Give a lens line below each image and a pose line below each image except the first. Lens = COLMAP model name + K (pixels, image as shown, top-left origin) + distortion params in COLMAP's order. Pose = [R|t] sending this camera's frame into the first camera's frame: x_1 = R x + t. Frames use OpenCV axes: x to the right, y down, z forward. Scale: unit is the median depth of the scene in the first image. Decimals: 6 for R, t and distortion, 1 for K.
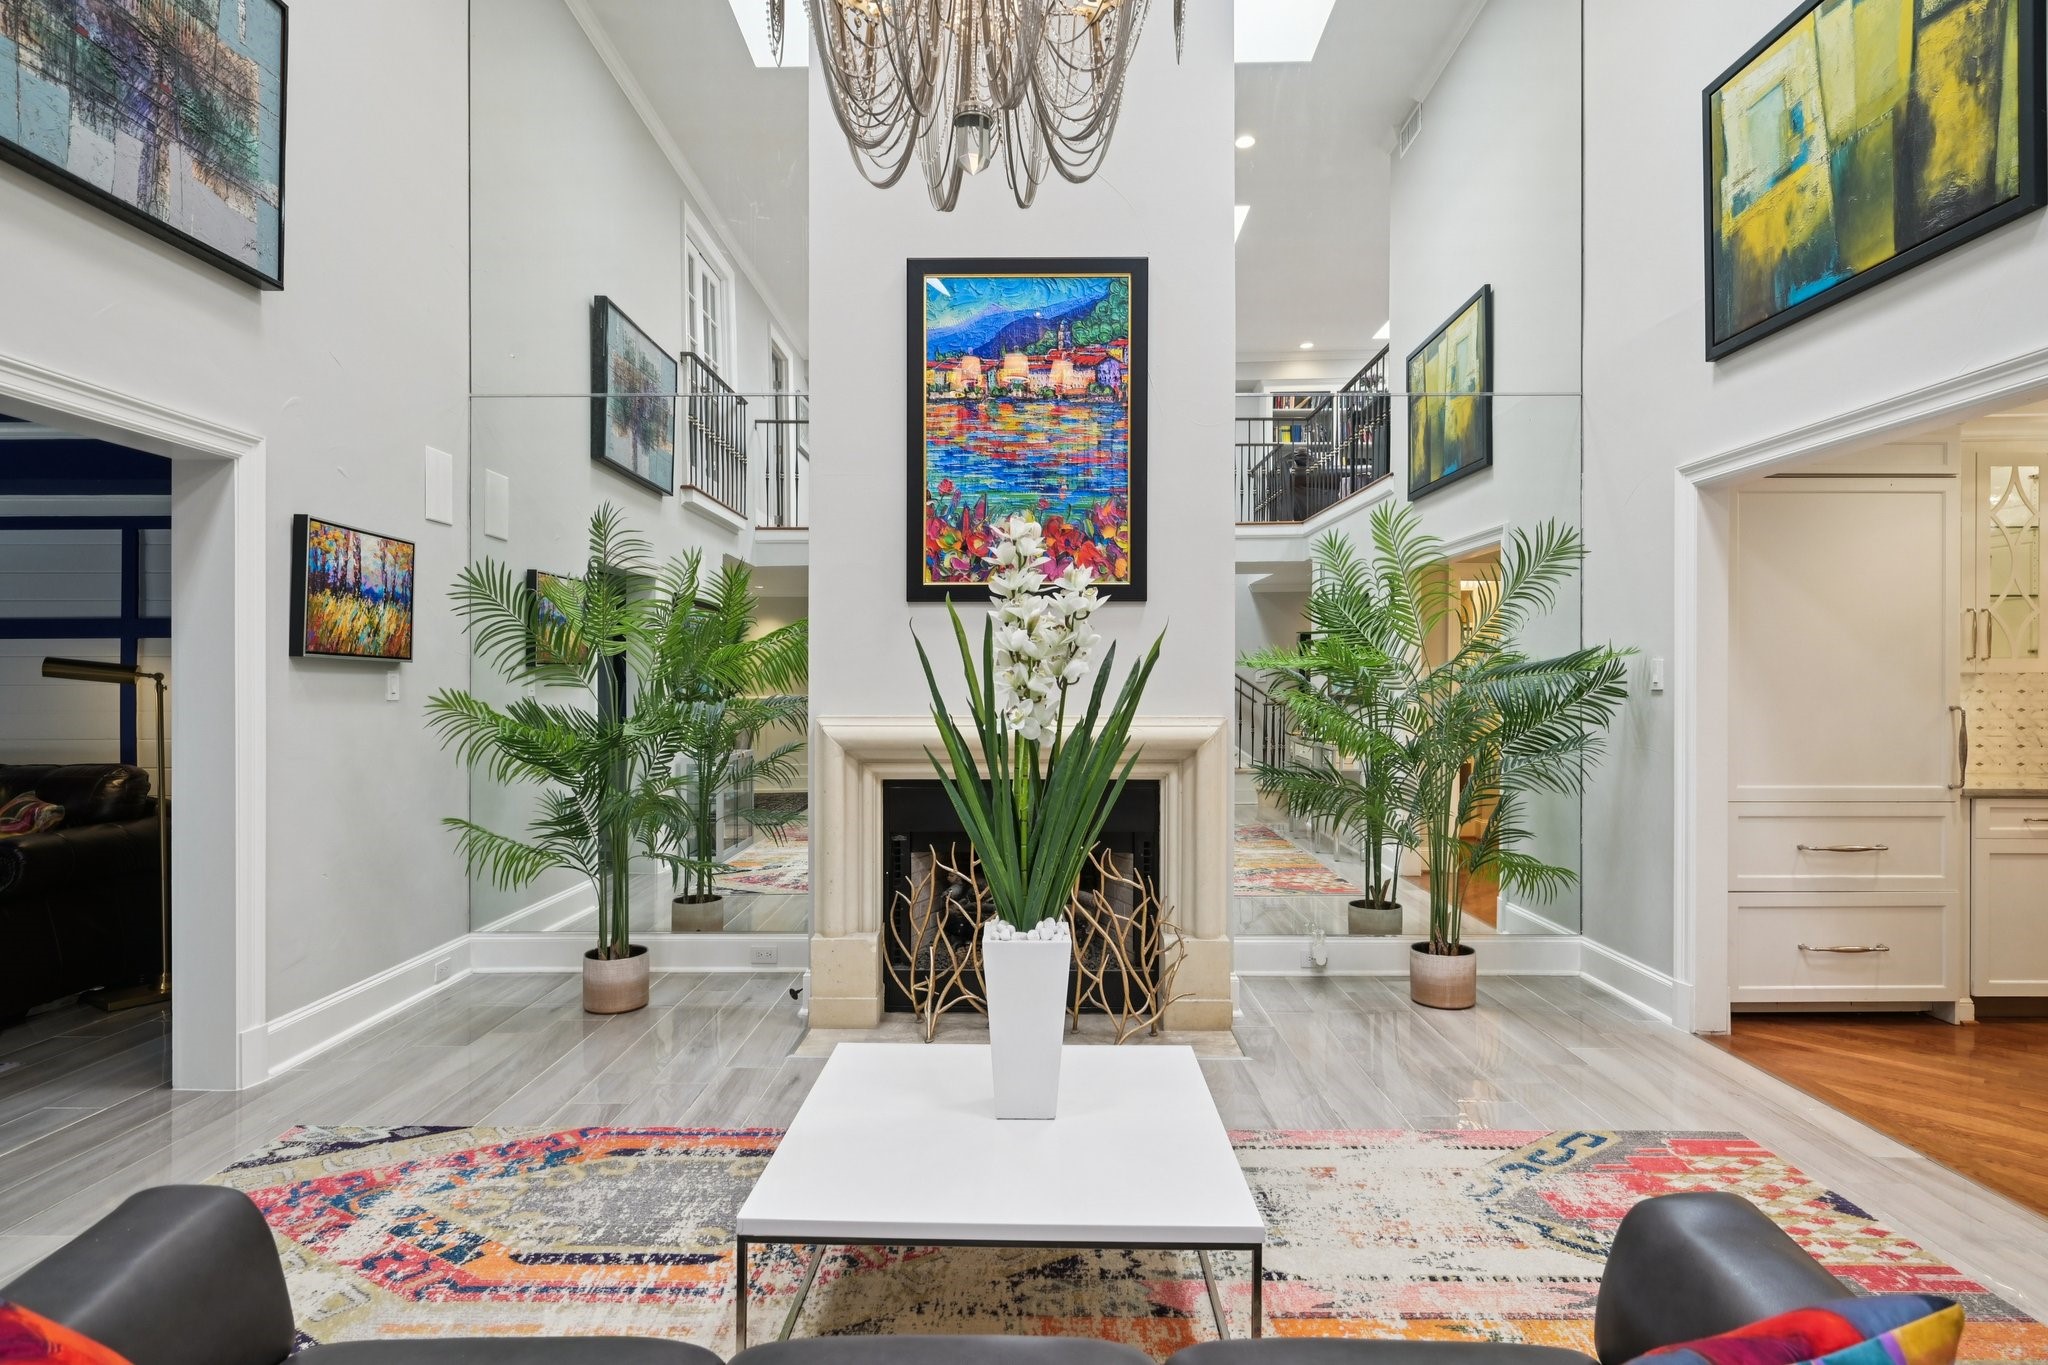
lens RADIAL K [[1061.2, 0, 1025.9], [0, 1061.2, 687.1], [0, 0, 1]] dist [-0.000889, -0.000464]
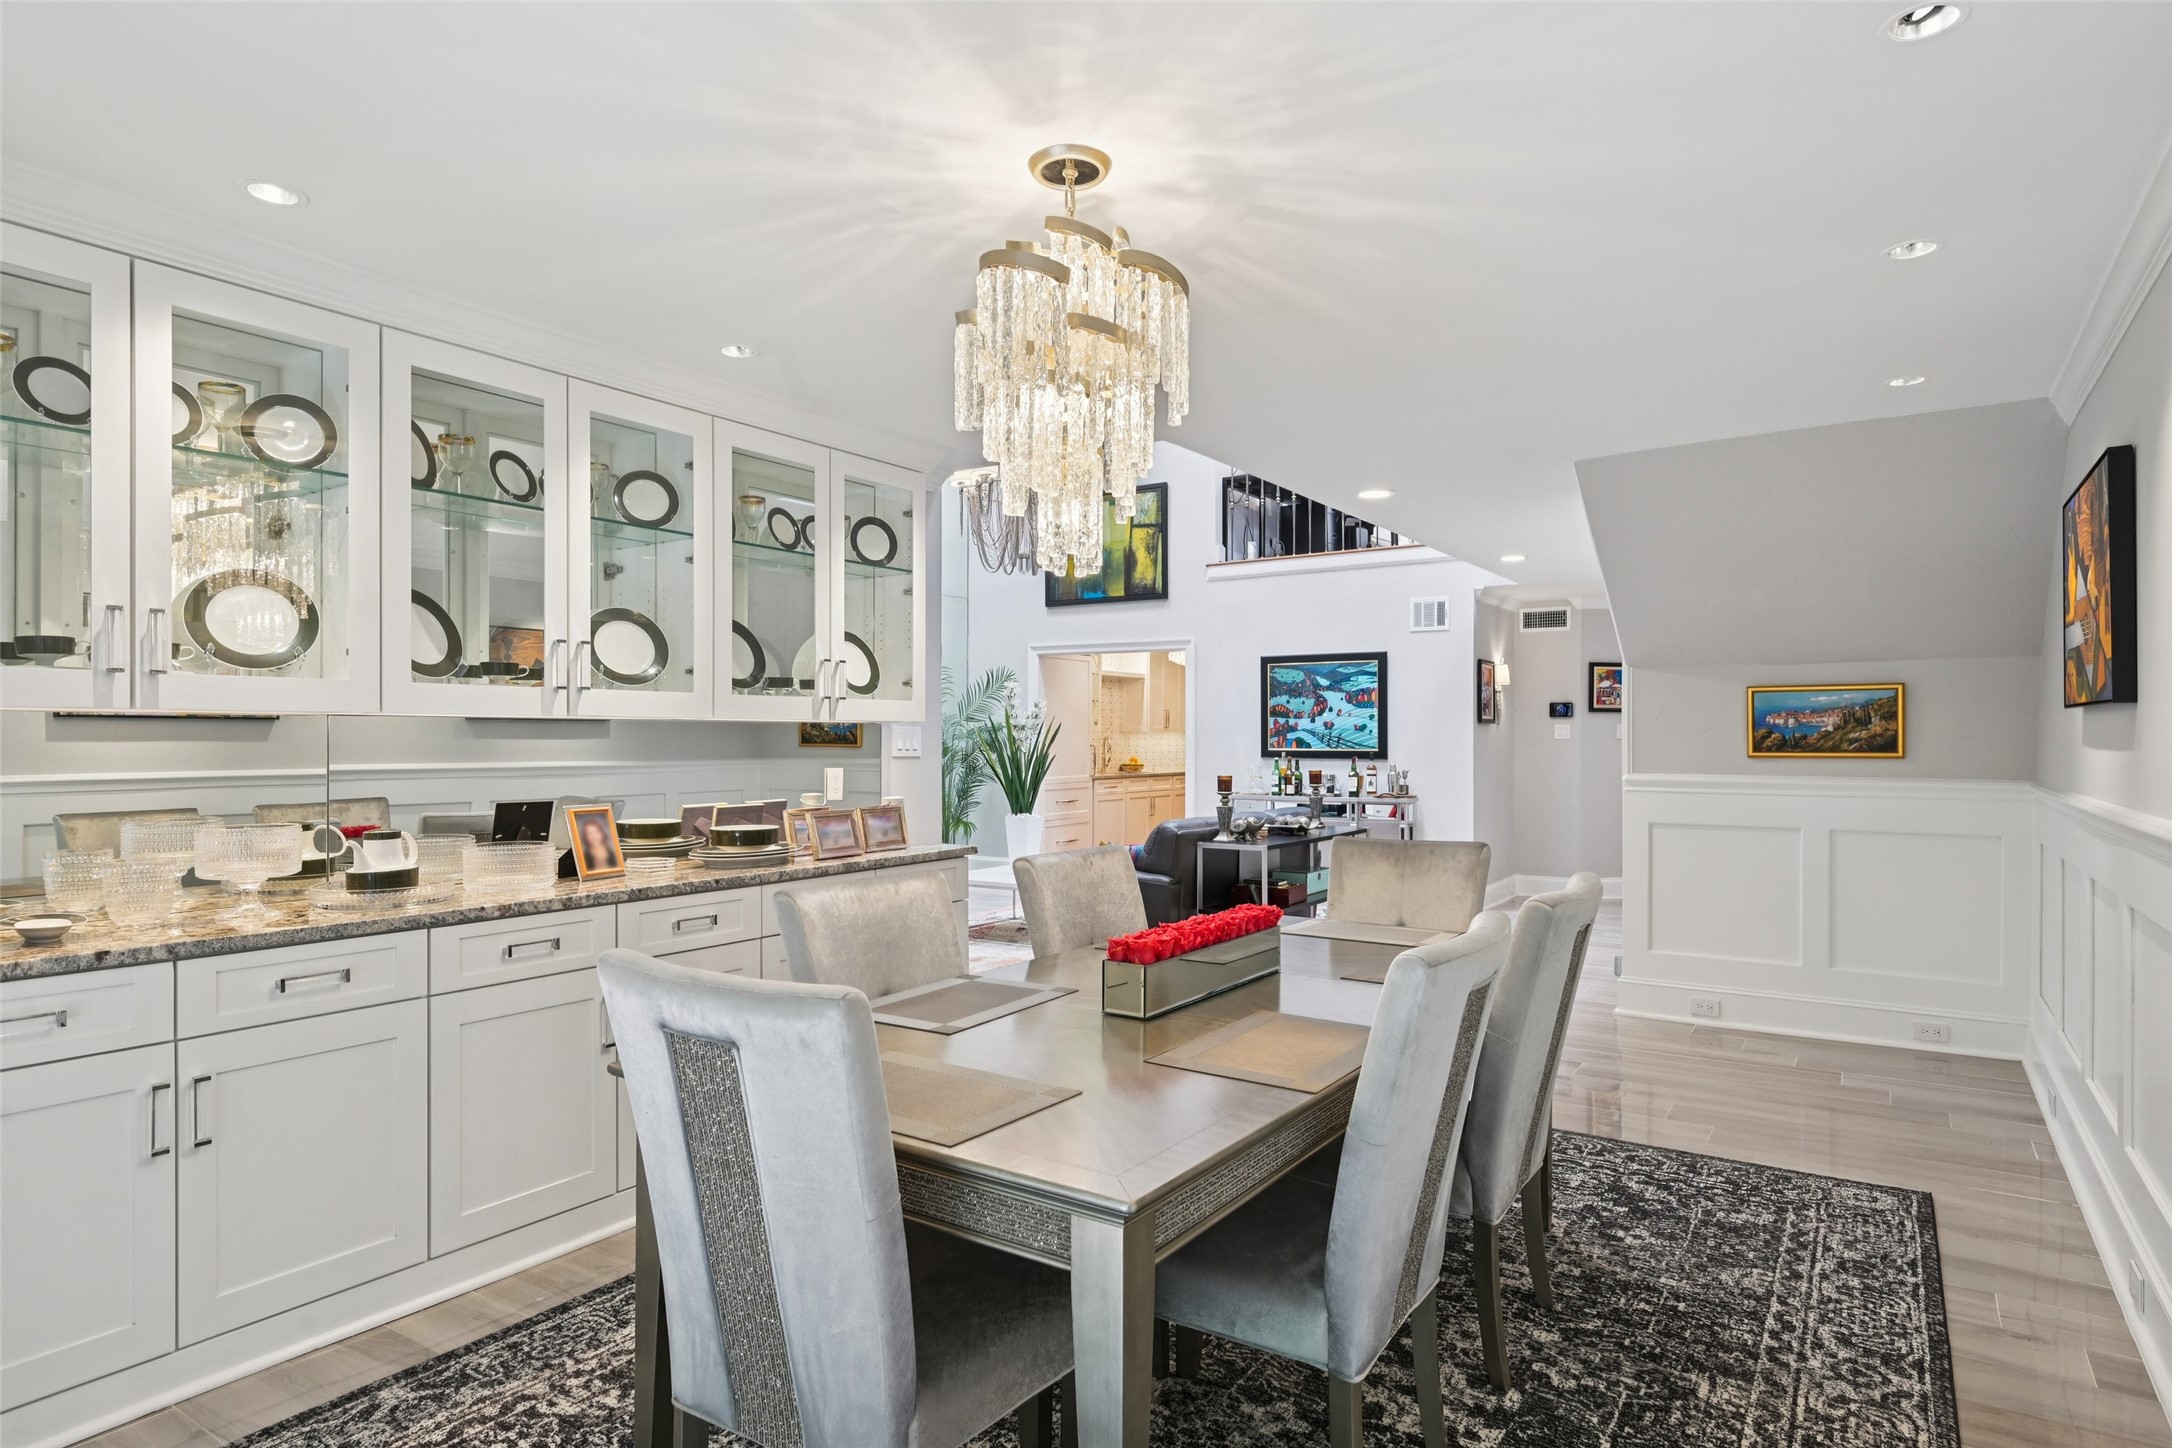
lens RADIAL K [[1184.6, 0, 1086.0], [0, 1184.6, 724.0], [0, 0, 1]] dist [0.000476, 0.000028]
pose [[0.549460, 0.008303, 0.835479, -2.058795], [0.002151, 0.999933, -0.011351, 0.000628], [-0.835517, 0.008034, 0.549405, -0.770119]]
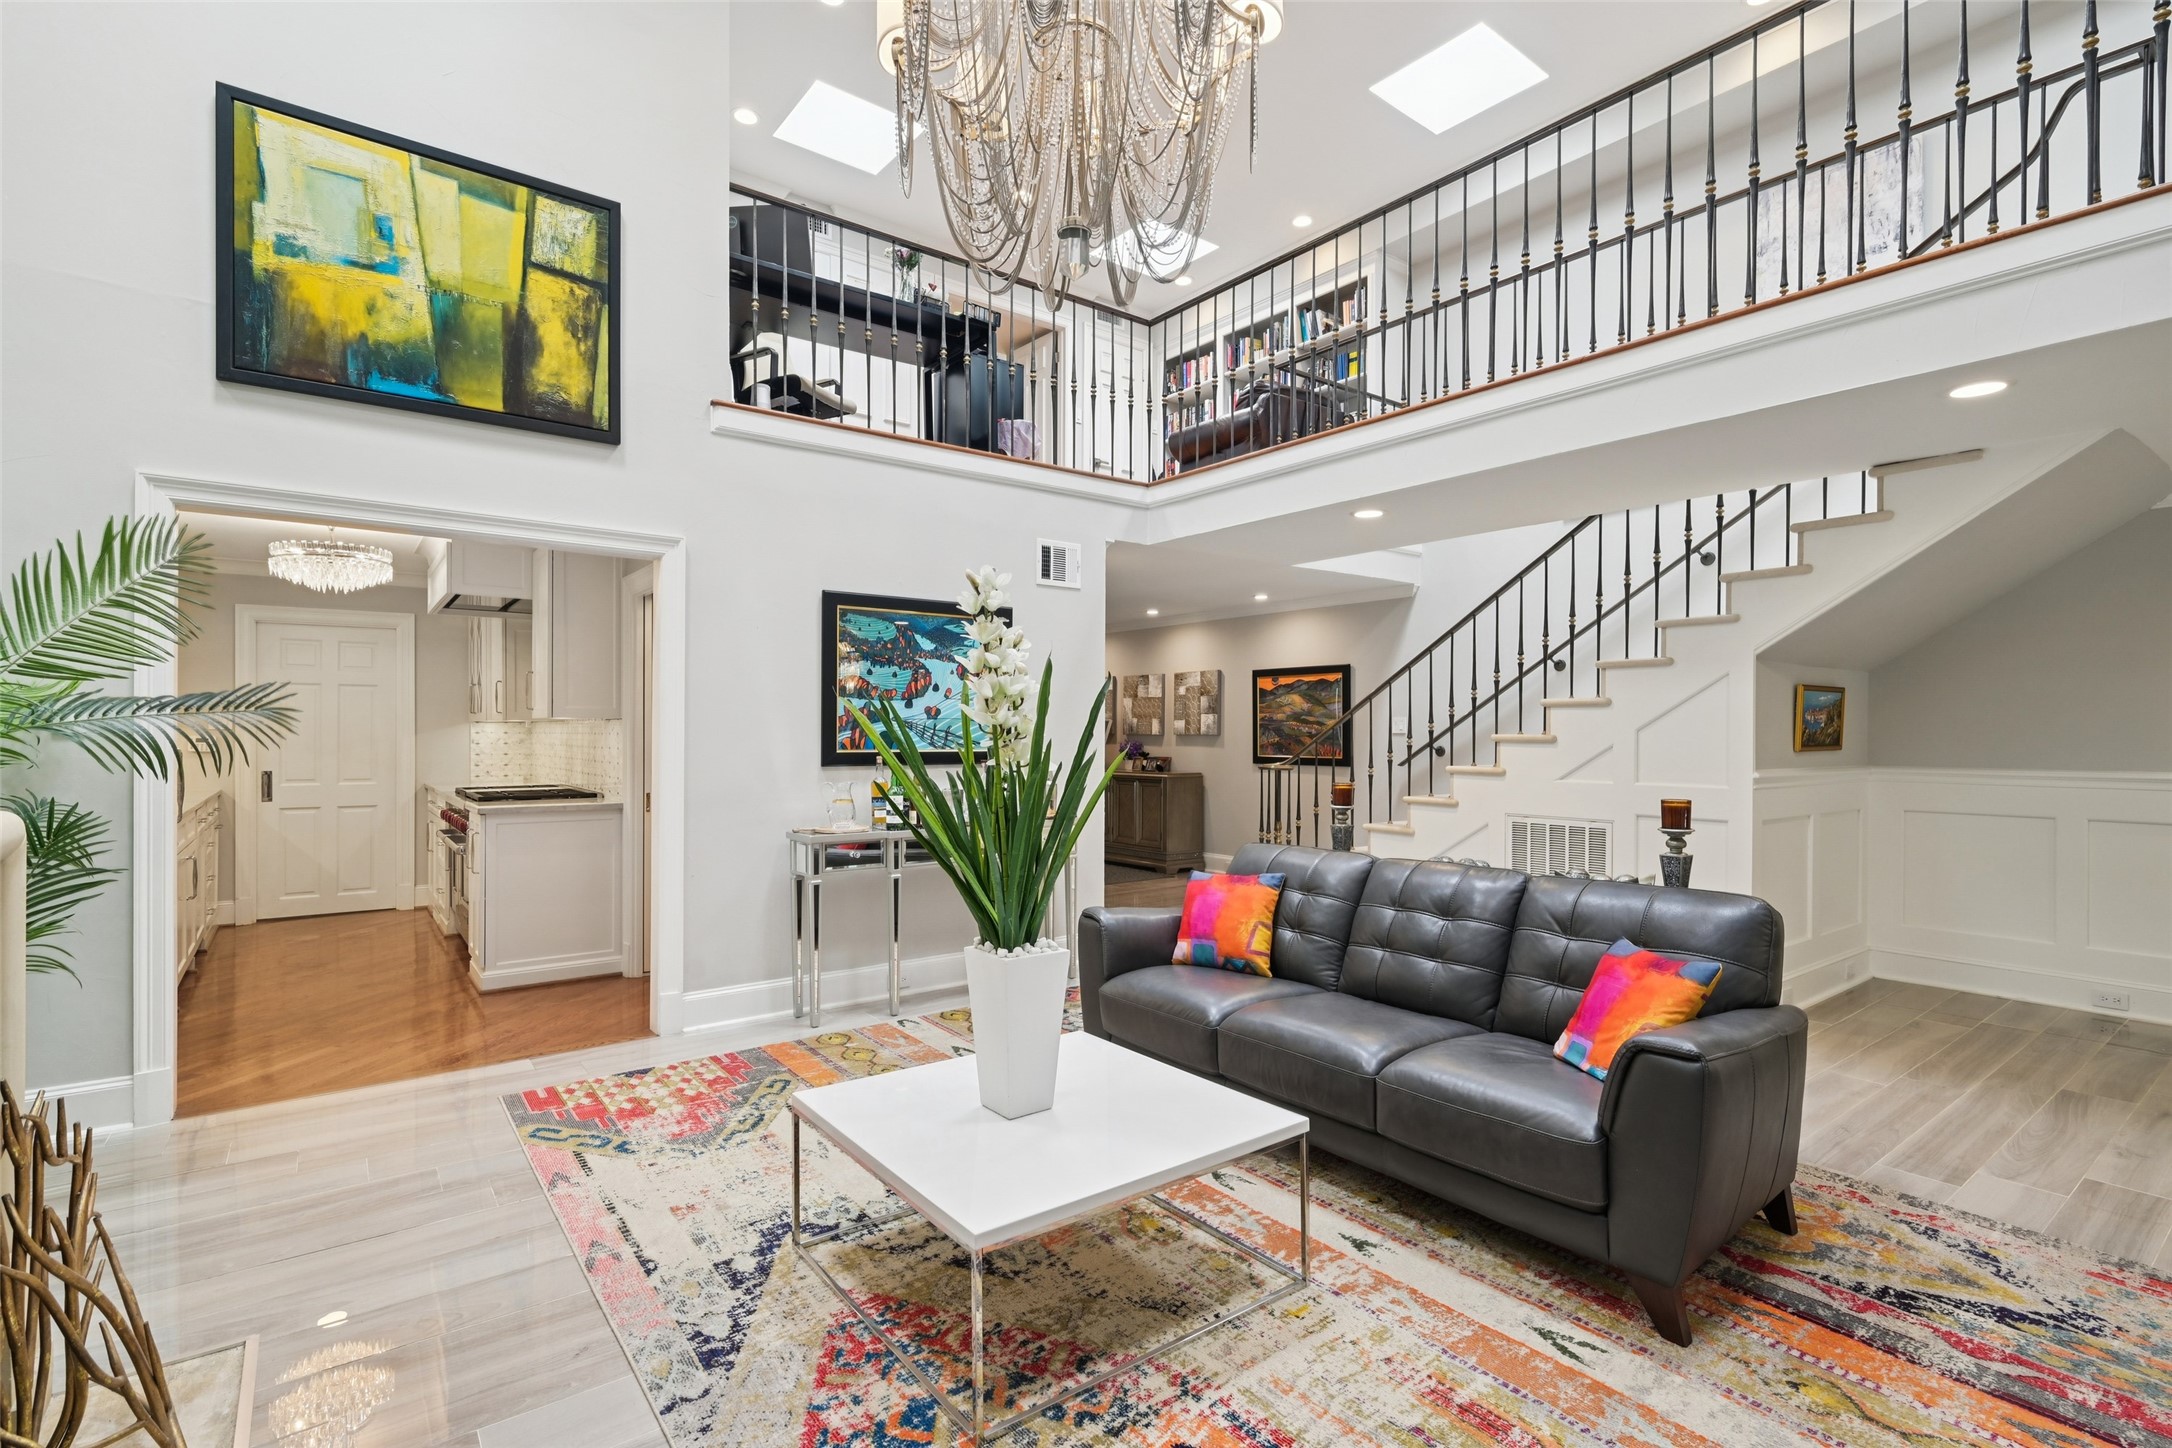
lens RADIAL K [[1015.7, 0, 1093.0], [0, 1015.7, 736.6], [0, 0, 1]] dist [0.000004, -0.000287]
pose [[-0.618562, -0.004335, 0.785724, -0.663087], [-0.000336, 0.999986, 0.005252, 0.001539], [-0.785736, 0.002985, -0.618555, 1.192608]]
